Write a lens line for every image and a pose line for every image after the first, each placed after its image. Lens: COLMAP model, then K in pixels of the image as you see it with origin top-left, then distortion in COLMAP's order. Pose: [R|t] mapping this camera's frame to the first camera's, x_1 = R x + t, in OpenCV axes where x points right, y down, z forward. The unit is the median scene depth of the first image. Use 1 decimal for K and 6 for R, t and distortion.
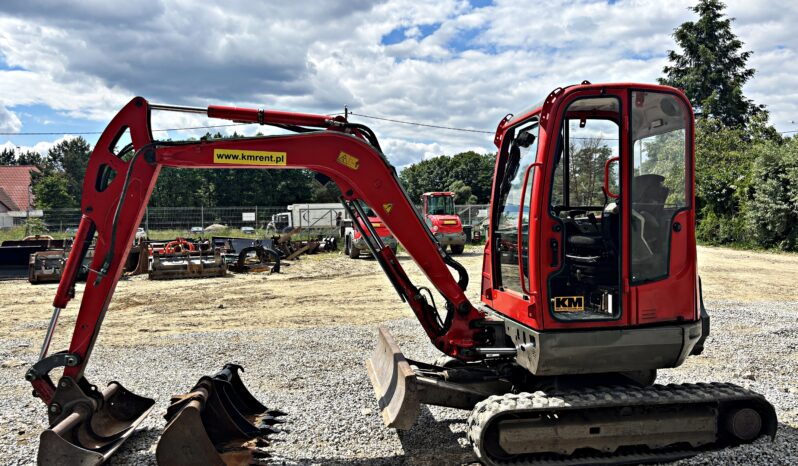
lens RADIAL K [[600.8, 0, 403.5], [0, 600.8, 245.3], [0, 0, 1]] dist [0.047966, -0.073576]
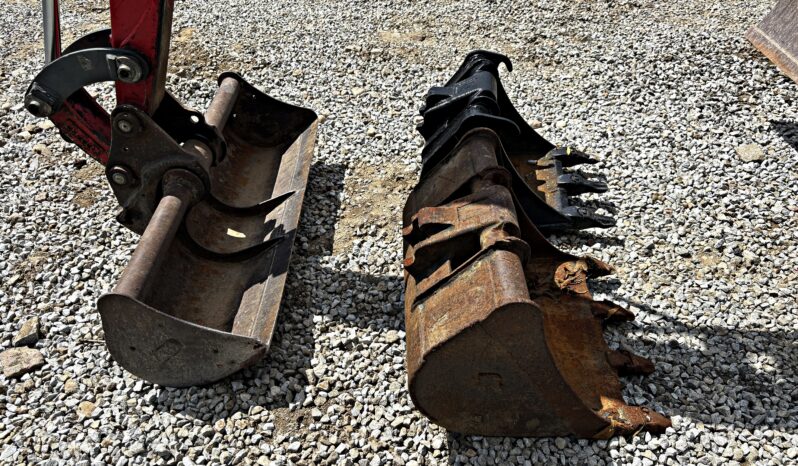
lens RADIAL K [[603.2, 0, 398.2], [0, 603.2, 239.6], [0, 0, 1]] dist [0.056188, -0.064610]
pose [[0.989941, 0.080407, -0.116415, -0.073636], [0.007080, 0.793631, 0.608358, 0.010476], [0.141307, -0.603063, 0.785078, 0.148344]]
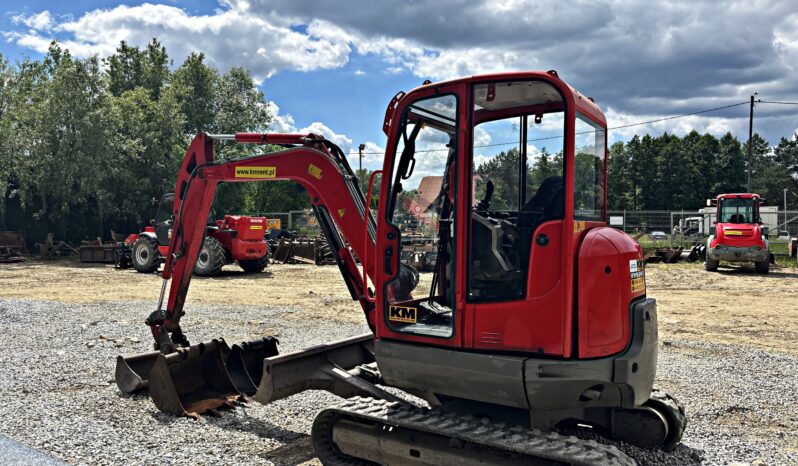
lens RADIAL K [[603.2, 0, 398.2], [0, 603.2, 239.6], [0, 0, 1]] dist [0.056188, -0.064610]
pose [[0.759060, 0.039438, -0.649825, 0.186653], [-0.049279, 0.998780, 0.003054, -0.005294], [0.649153, 0.029705, 0.760077, 0.054326]]
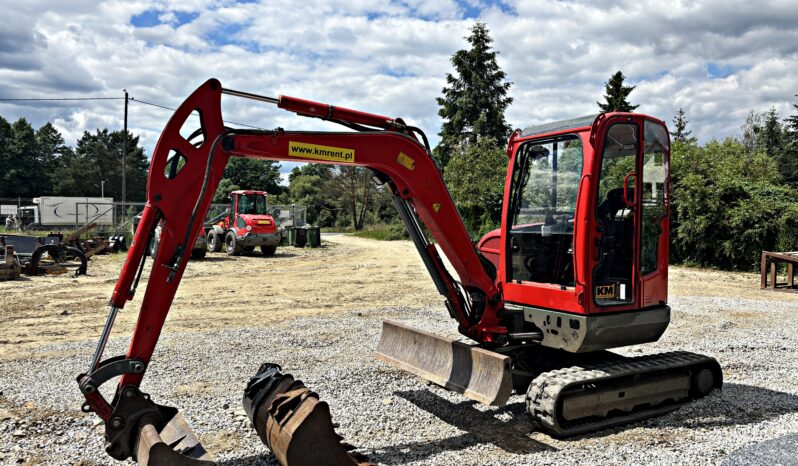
lens RADIAL K [[600.8, 0, 403.5], [0, 600.8, 245.3], [0, 0, 1]] dist [0.047966, -0.073576]
pose [[0.925683, 0.010639, 0.378151, -0.117133], [-0.009461, 0.999943, -0.004973, 0.002756], [-0.378182, 0.001026, 0.925731, 0.006317]]
